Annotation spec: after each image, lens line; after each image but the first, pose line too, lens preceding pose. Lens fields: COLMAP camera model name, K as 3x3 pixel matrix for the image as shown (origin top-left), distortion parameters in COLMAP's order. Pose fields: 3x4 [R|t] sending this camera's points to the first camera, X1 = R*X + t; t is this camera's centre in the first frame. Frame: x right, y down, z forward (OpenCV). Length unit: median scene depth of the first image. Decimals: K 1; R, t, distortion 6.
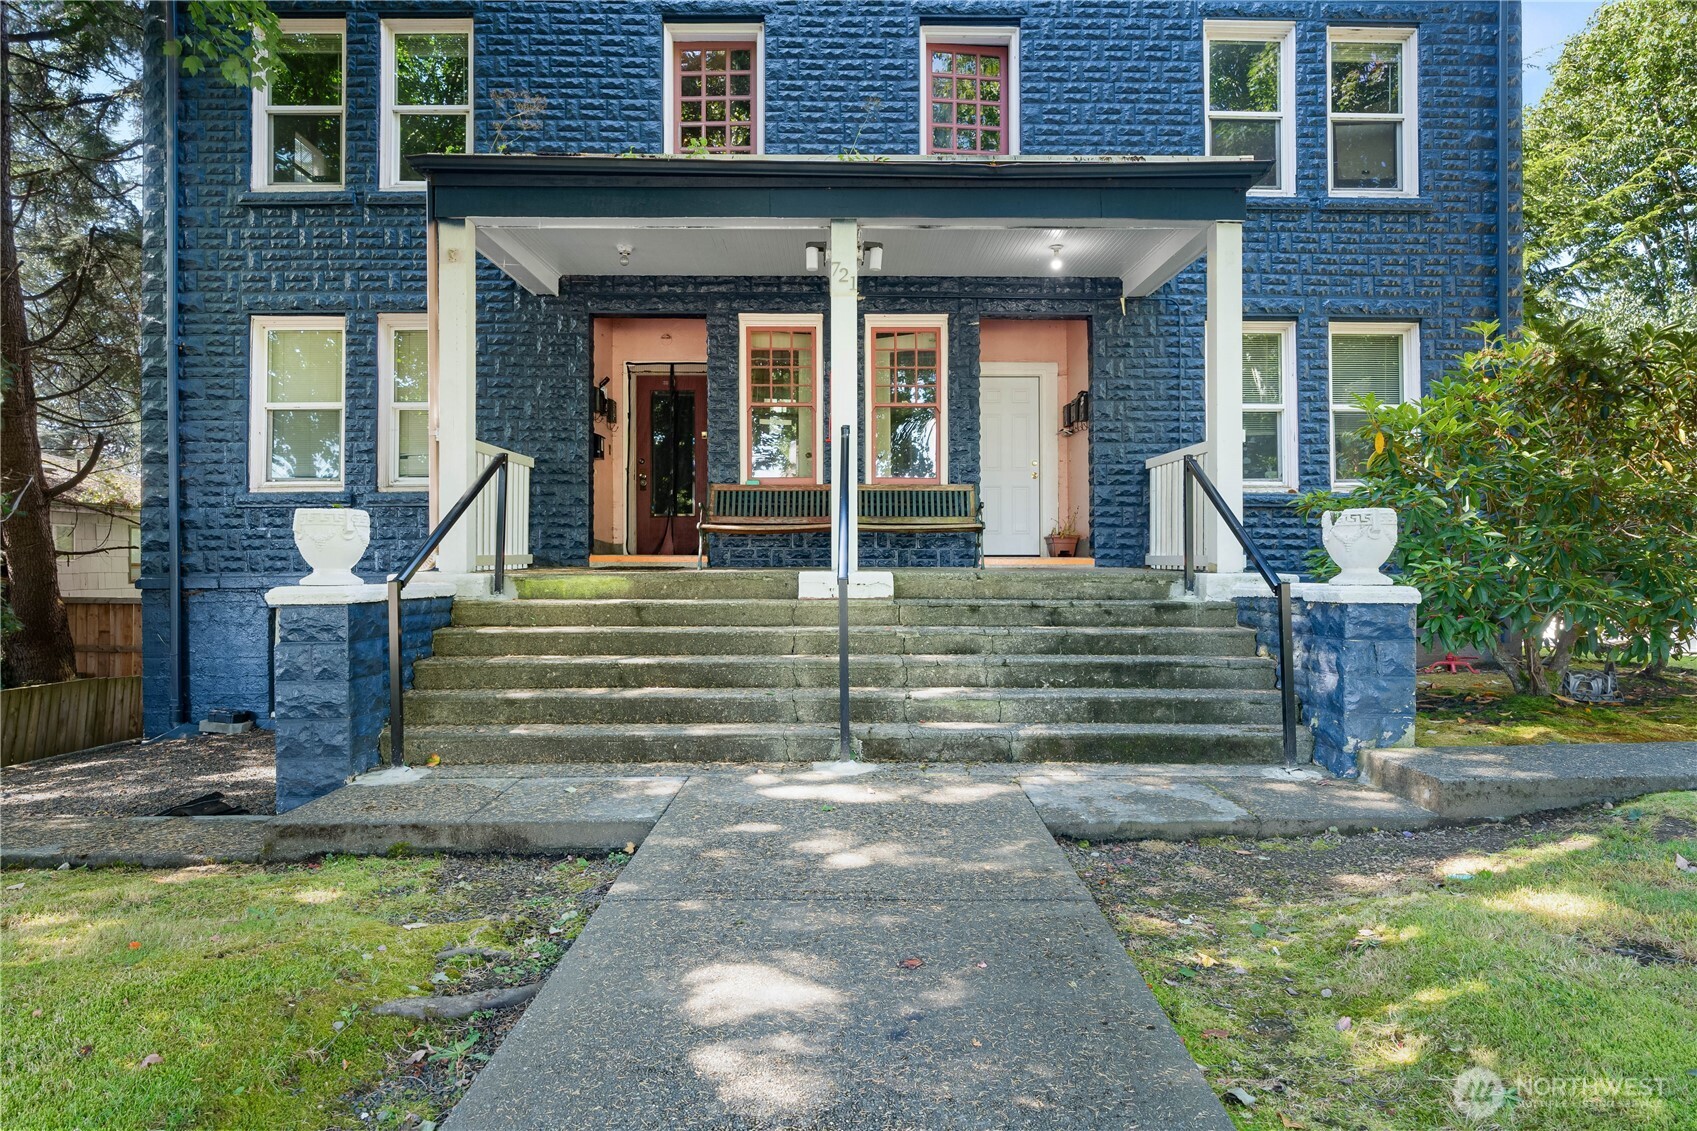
lens RADIAL K [[983.5, 0, 834.4], [0, 983.5, 562.0], [0, 0, 1]] dist [0.006254, 0.000488]
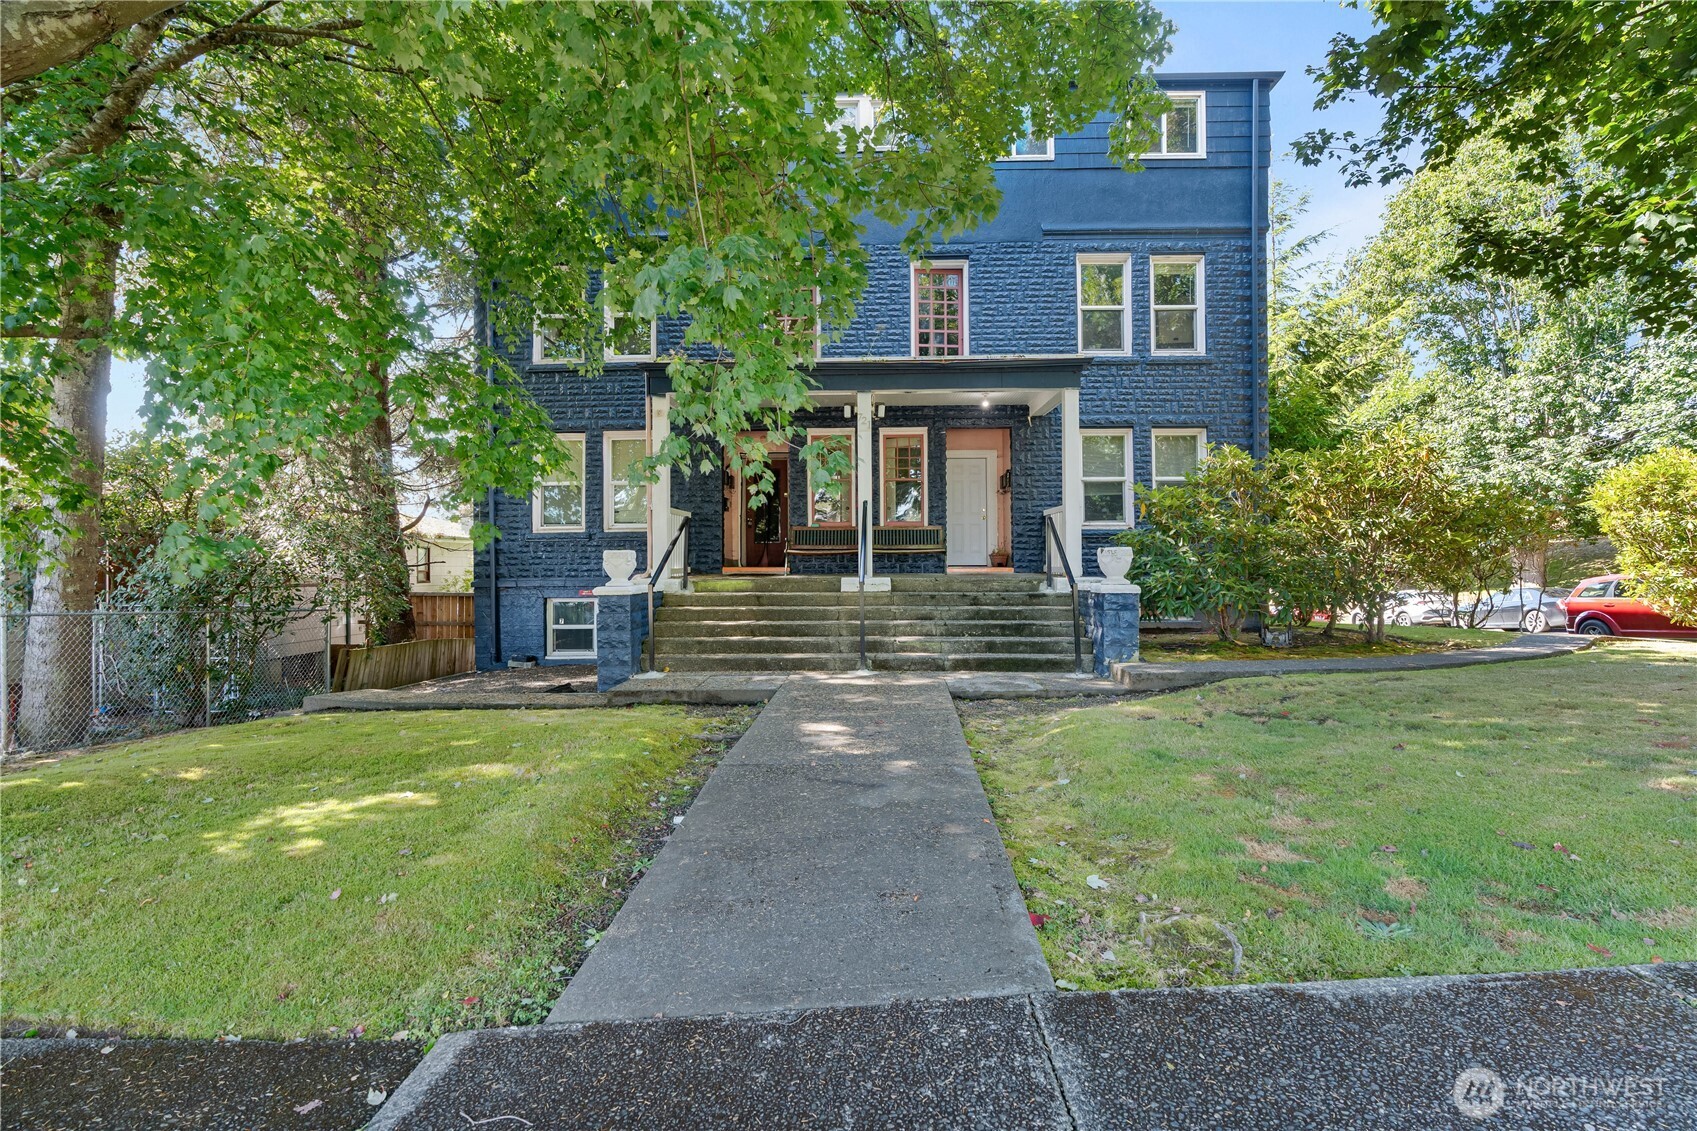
lens RADIAL K [[783.0, 0, 858.4], [0, 783.0, 572.7], [0, 0, 1]] dist [0.004172, 0.001701]
pose [[0.999804, -0.003325, -0.019520, 0.021550], [0.003573, 0.999913, 0.012666, -0.014806], [0.019476, -0.012733, 0.999729, -0.408014]]
